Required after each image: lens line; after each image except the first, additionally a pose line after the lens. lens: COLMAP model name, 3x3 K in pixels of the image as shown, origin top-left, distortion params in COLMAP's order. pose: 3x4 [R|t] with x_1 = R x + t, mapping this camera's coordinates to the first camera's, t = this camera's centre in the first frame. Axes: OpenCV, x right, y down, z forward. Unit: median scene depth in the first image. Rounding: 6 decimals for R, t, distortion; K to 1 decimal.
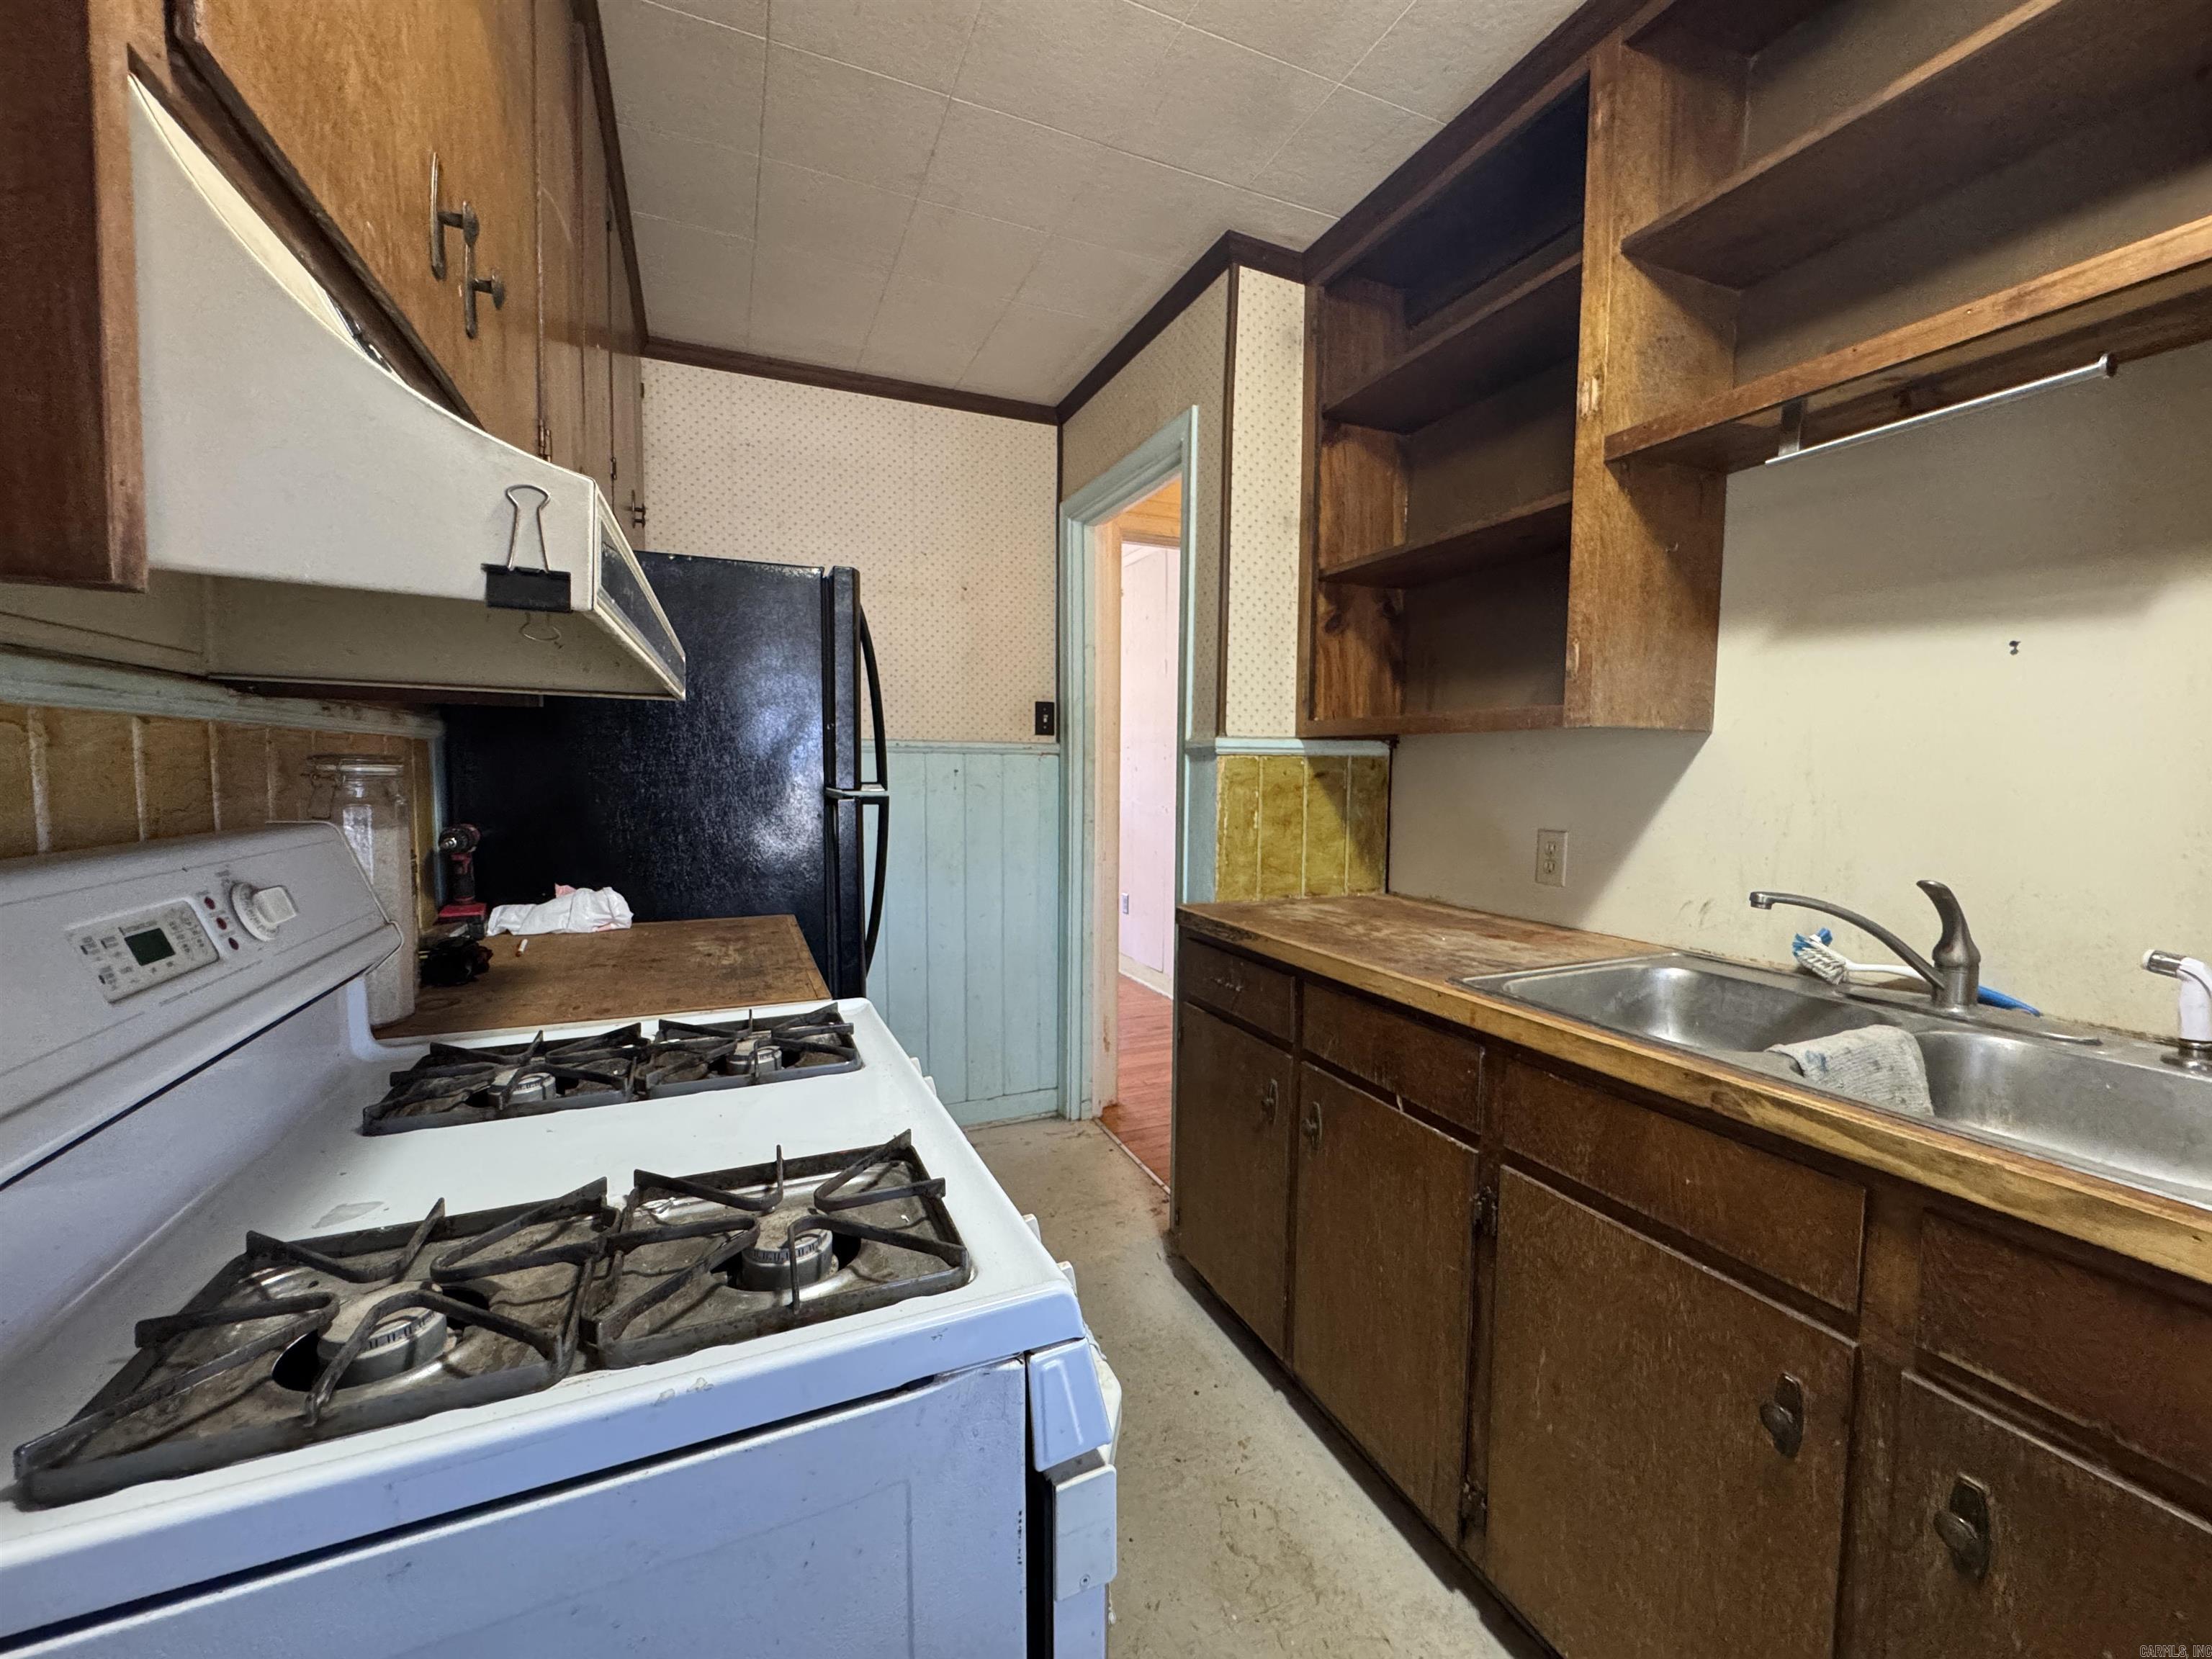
lens RADIAL K [[880.8, 0, 1104.1], [0, 880.8, 827.2], [0, 0, 1]] dist [-0.003815, 0.000561]
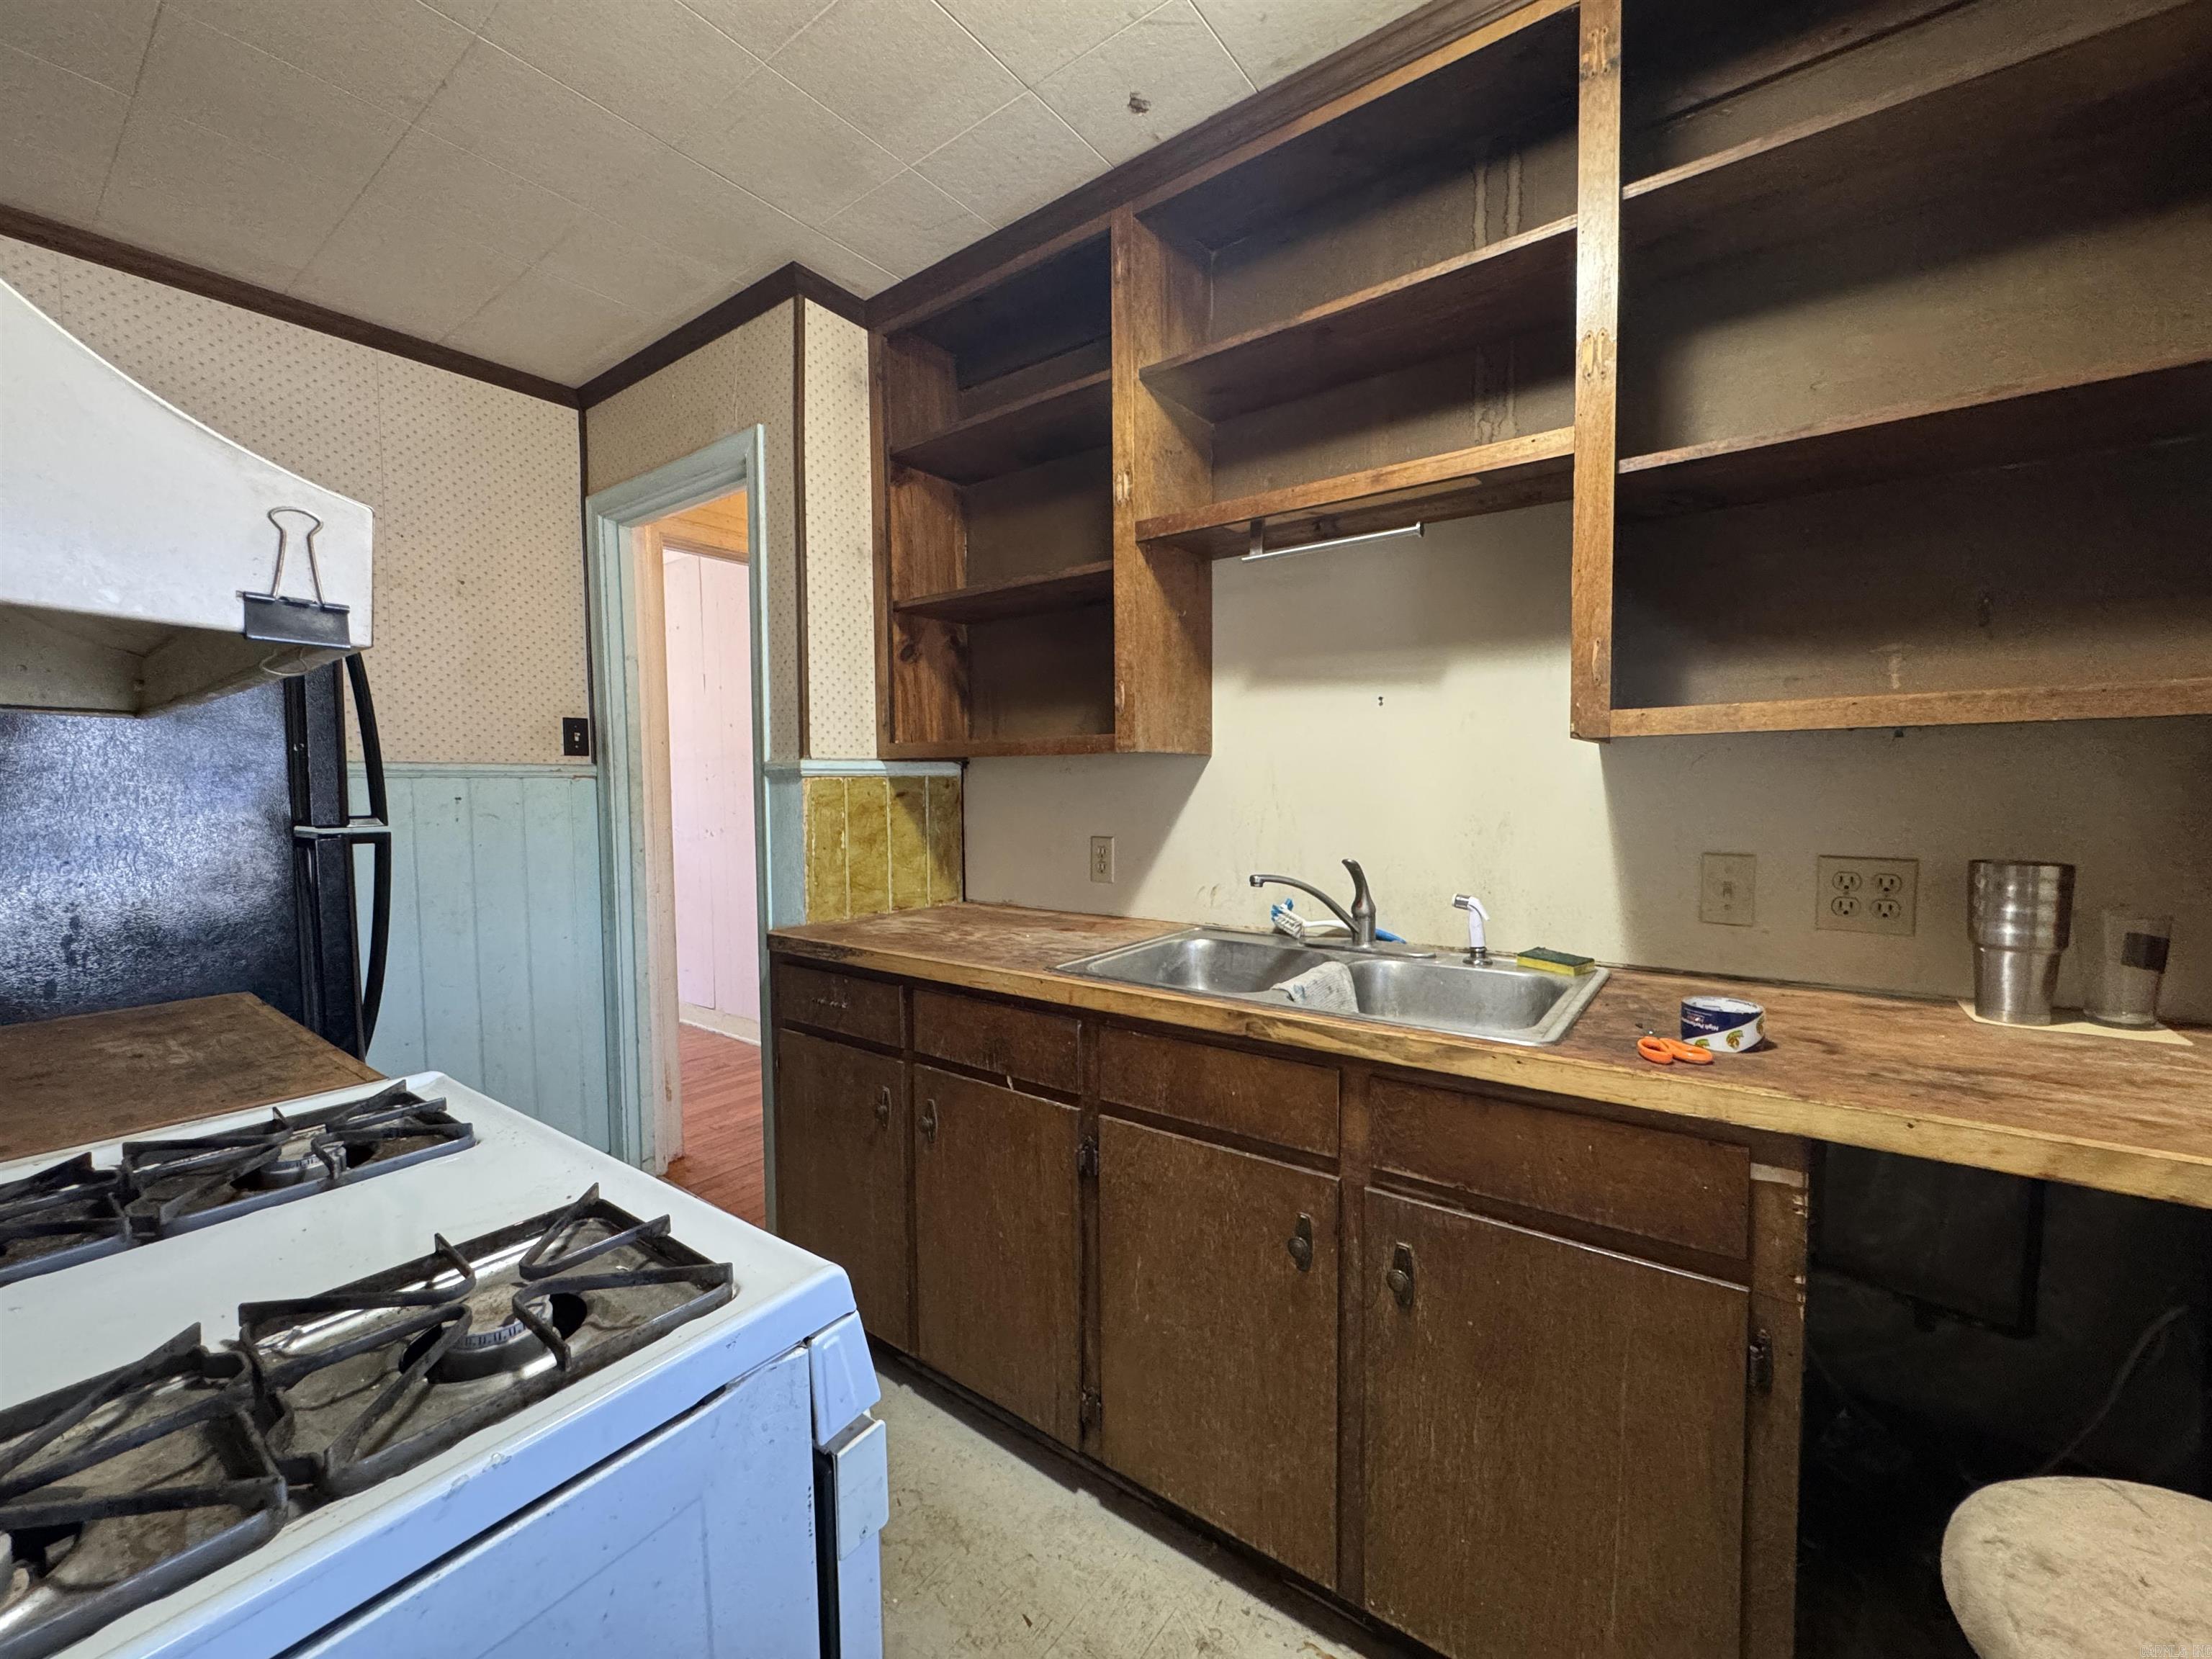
lens RADIAL K [[880.8, 0, 1104.1], [0, 880.8, 827.2], [0, 0, 1]] dist [-0.003815, 0.000561]
pose [[0.866447, -0.040407, 0.497631, -0.111594], [0.049816, 0.998742, -0.005641, -0.003393], [-0.496777, 0.029678, 0.867371, -0.055672]]
